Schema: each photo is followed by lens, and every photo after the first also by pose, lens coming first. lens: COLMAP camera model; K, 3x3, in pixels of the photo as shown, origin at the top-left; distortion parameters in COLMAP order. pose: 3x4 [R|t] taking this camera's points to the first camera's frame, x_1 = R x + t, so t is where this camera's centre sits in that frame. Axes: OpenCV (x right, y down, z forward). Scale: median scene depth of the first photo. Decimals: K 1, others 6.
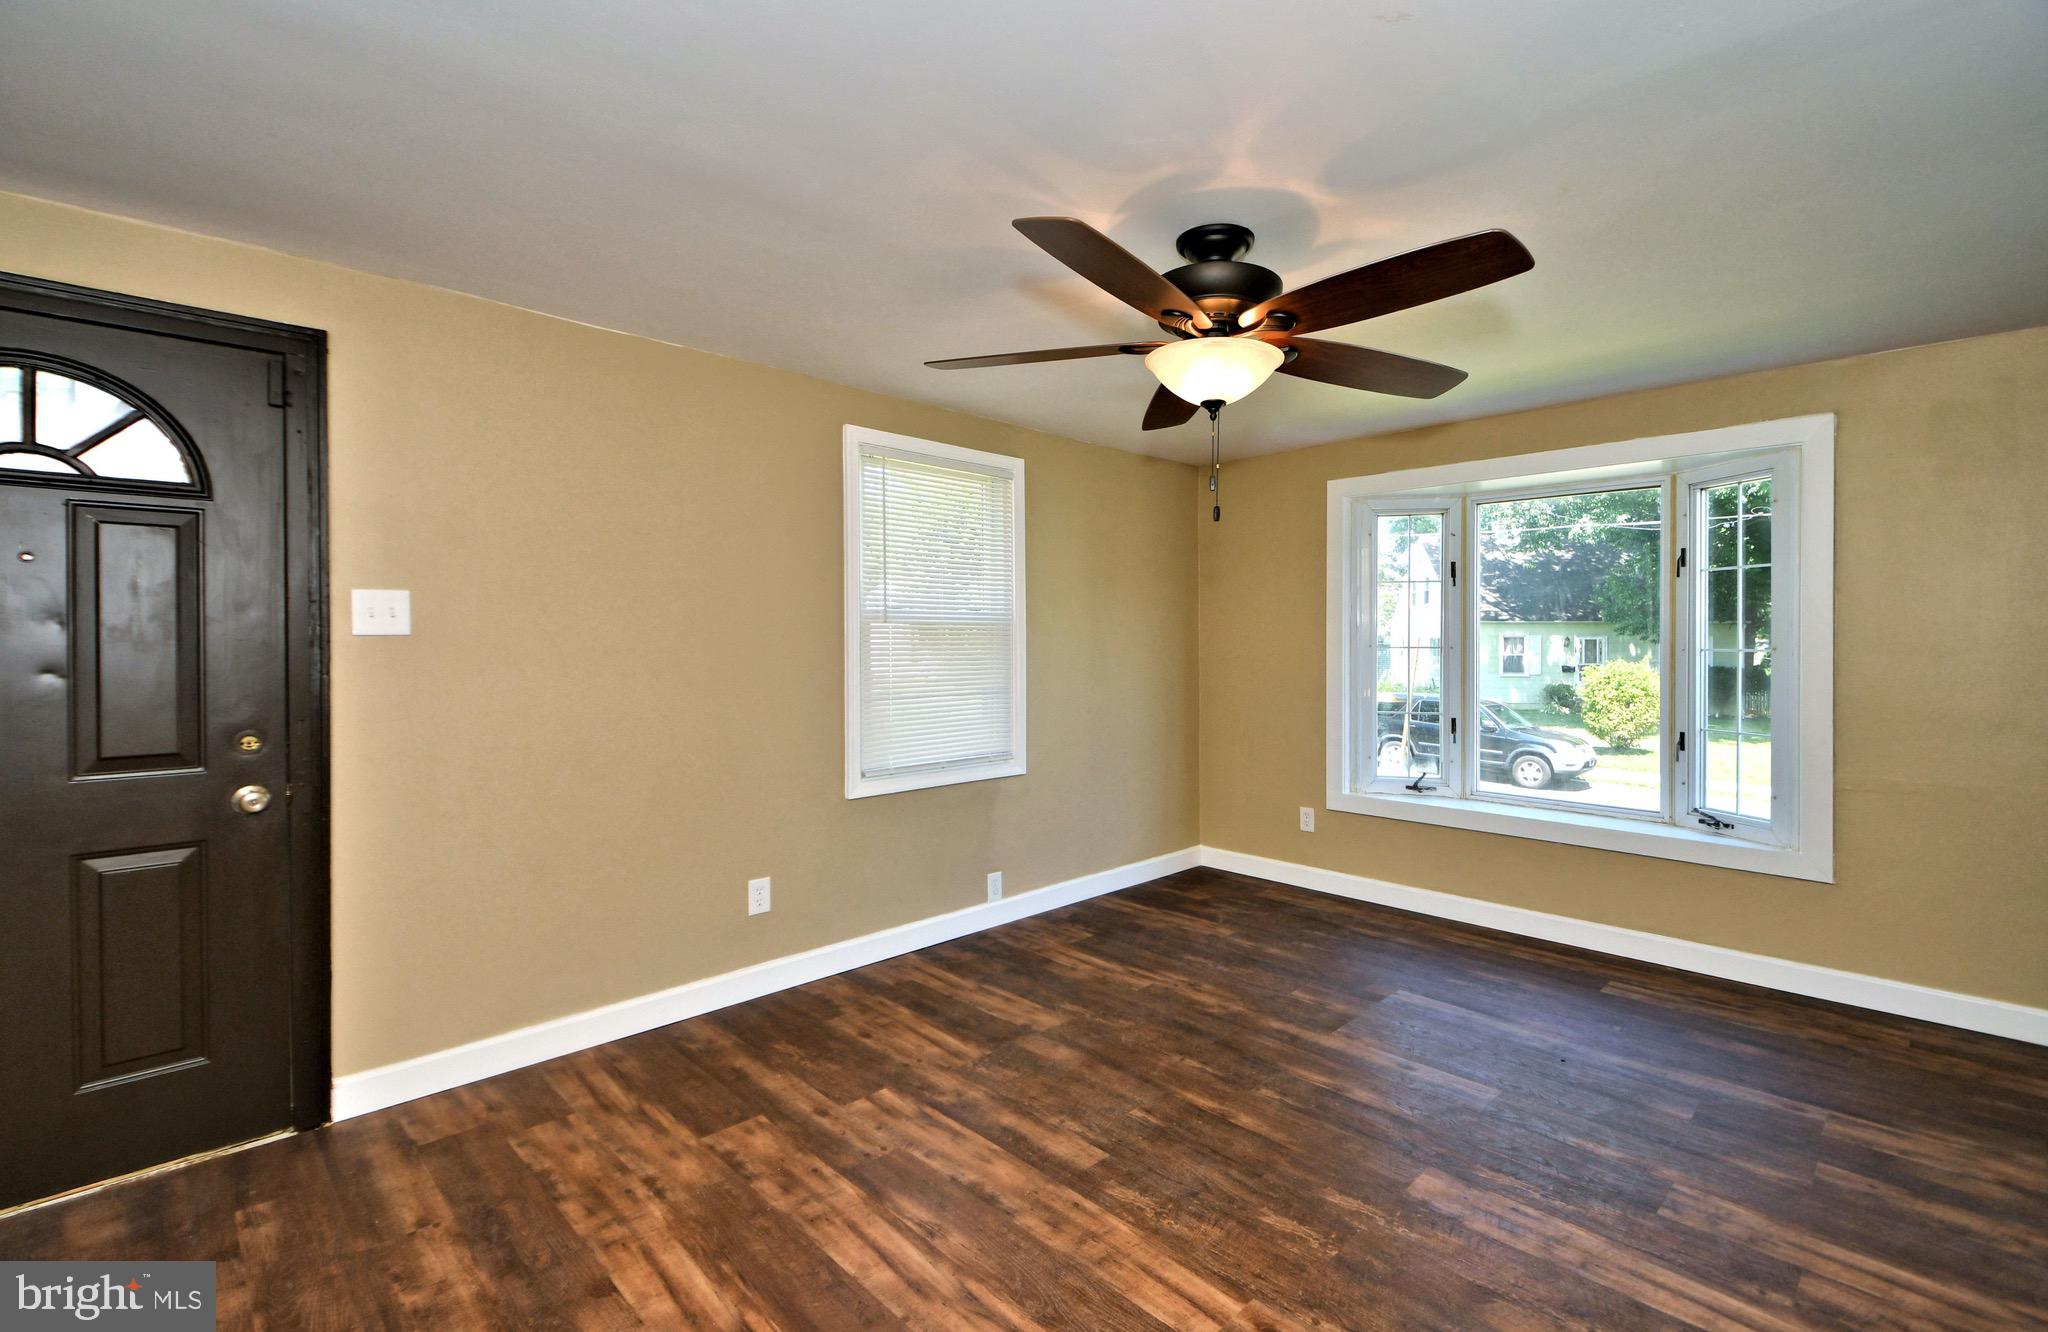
lens RADIAL K [[944.6, 0, 1025.5], [0, 944.6, 650.8], [0, 0, 1]] dist [0.022399, -0.000541]
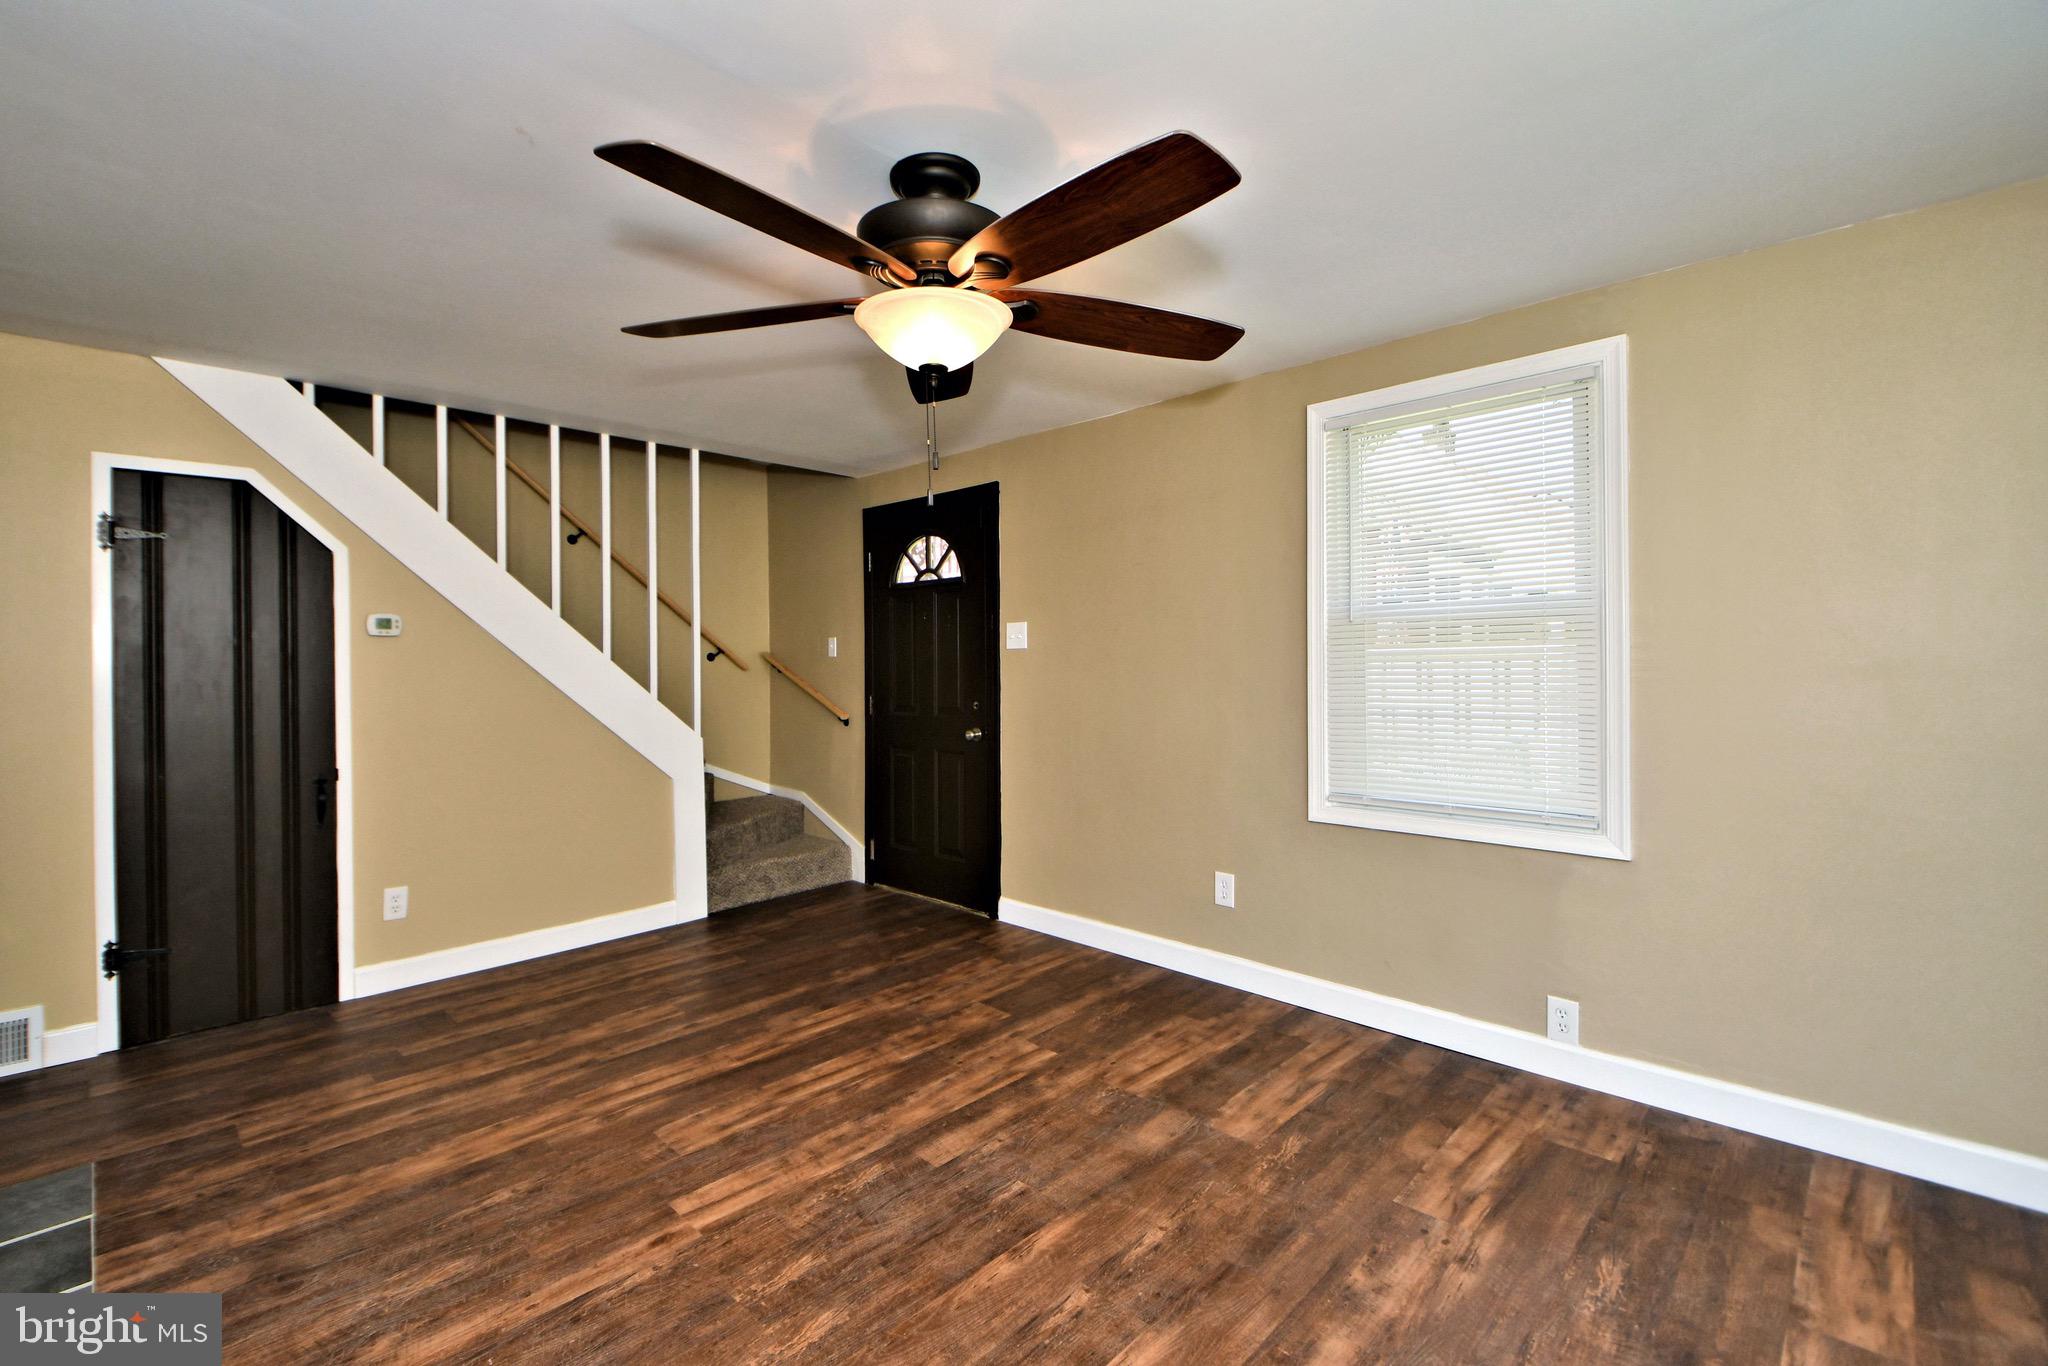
lens RADIAL K [[882.2, 0, 984.2], [0, 882.2, 665.2], [0, 0, 1]] dist [0.026866, -0.016119]
pose [[-0.001440, 0.005315, -0.999985, 0.885620], [-0.000169, 0.999986, 0.005315, 0.004515], [0.999999, 0.000177, -0.001439, 0.923927]]
